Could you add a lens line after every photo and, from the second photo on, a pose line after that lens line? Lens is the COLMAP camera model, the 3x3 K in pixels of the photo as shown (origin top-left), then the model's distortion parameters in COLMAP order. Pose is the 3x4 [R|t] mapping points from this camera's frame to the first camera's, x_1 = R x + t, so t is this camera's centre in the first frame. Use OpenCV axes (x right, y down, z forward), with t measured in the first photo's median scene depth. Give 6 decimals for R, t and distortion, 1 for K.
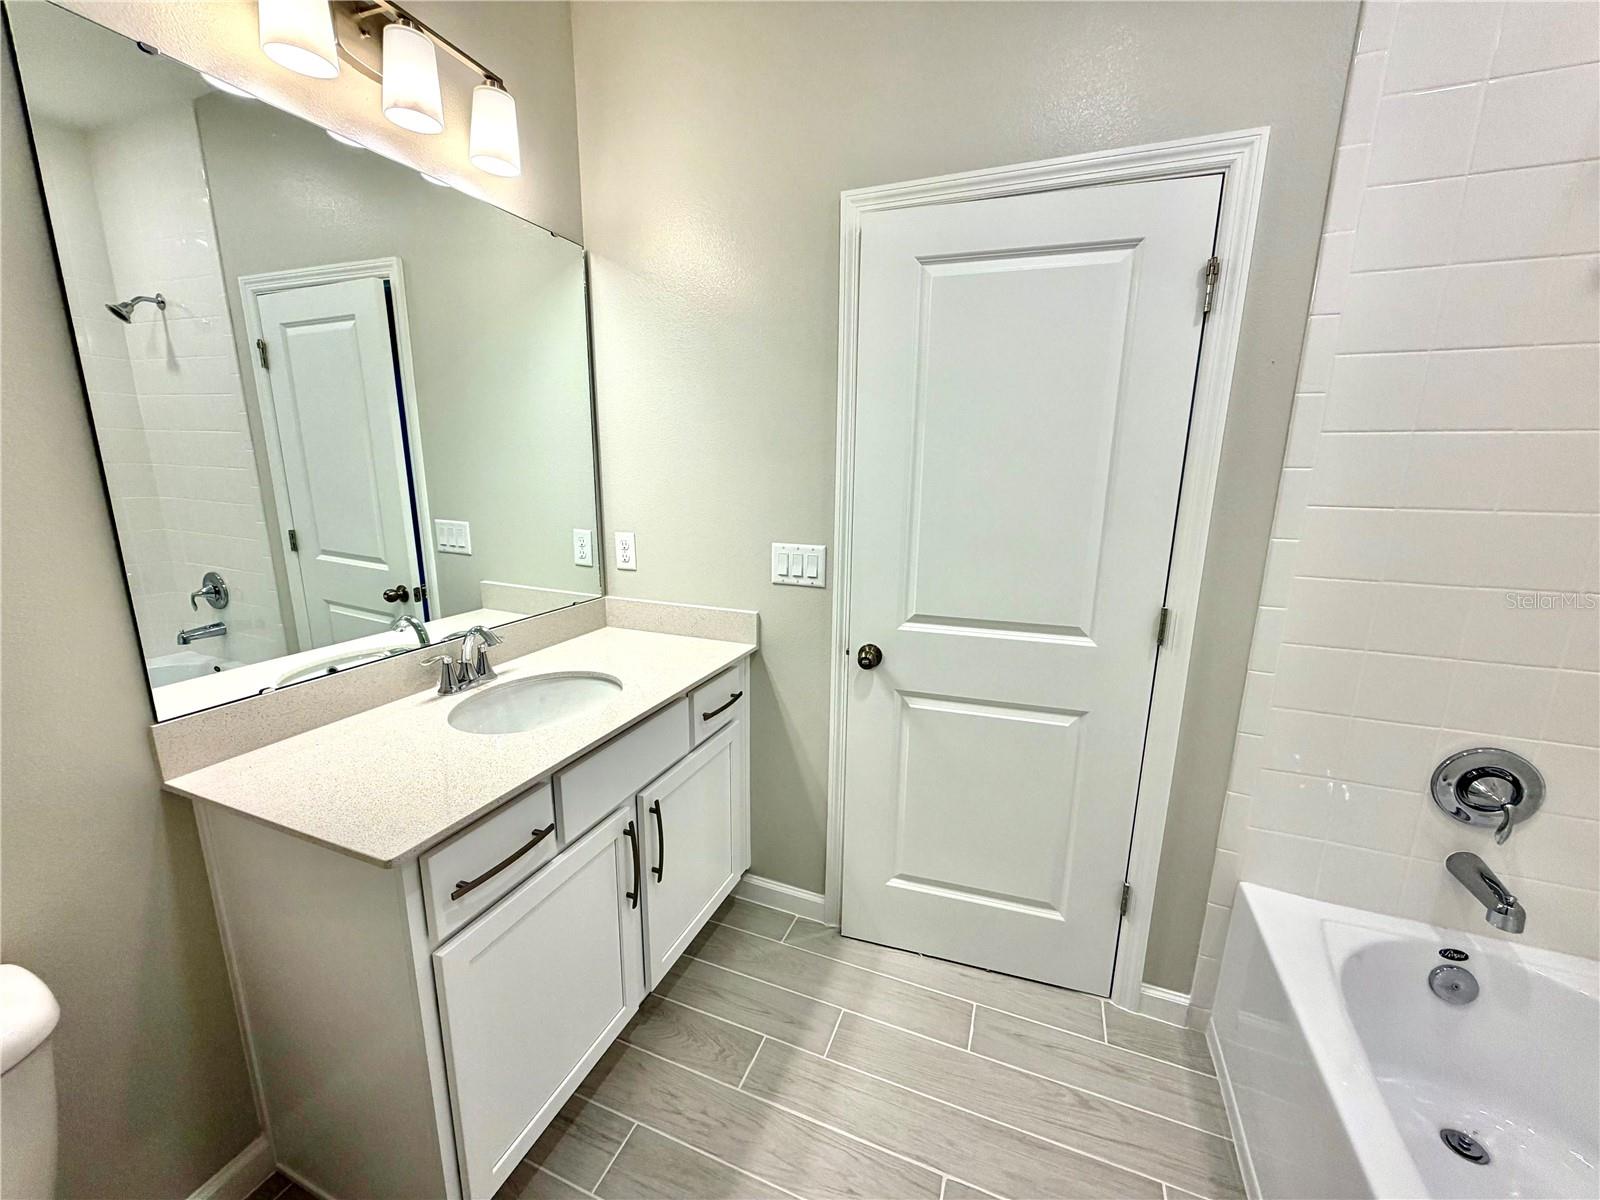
lens RADIAL K [[637.7, 0, 798.7], [0, 637.7, 602.9], [0, 0, 1]] dist [0.000150, 0.000097]
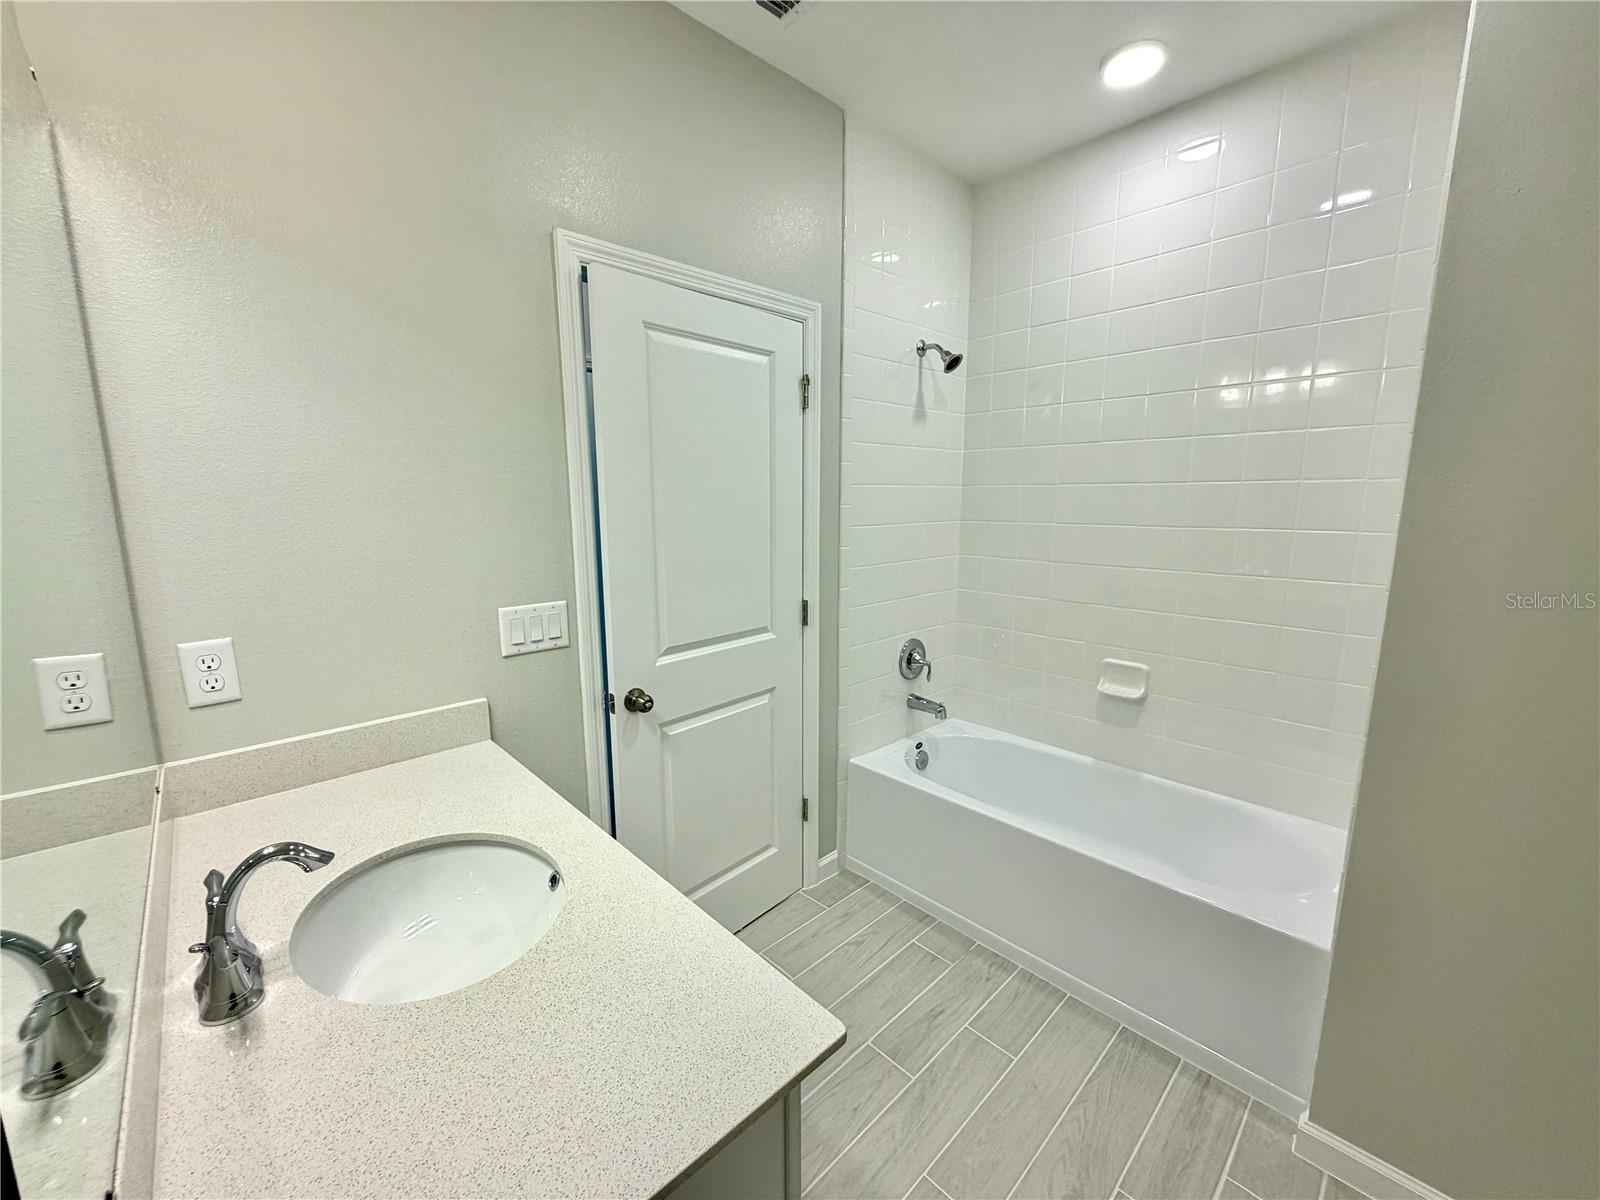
lens RADIAL K [[637.7, 0, 799.7], [0, 637.7, 599.8], [0, 0, 1]] dist [0.000150, 0.000097]
pose [[0.413403, -0.159812, 0.896414, -0.672495], [0.200476, 0.976295, 0.081598, -0.103325], [-0.888205, 0.145977, 0.435641, 0.324543]]
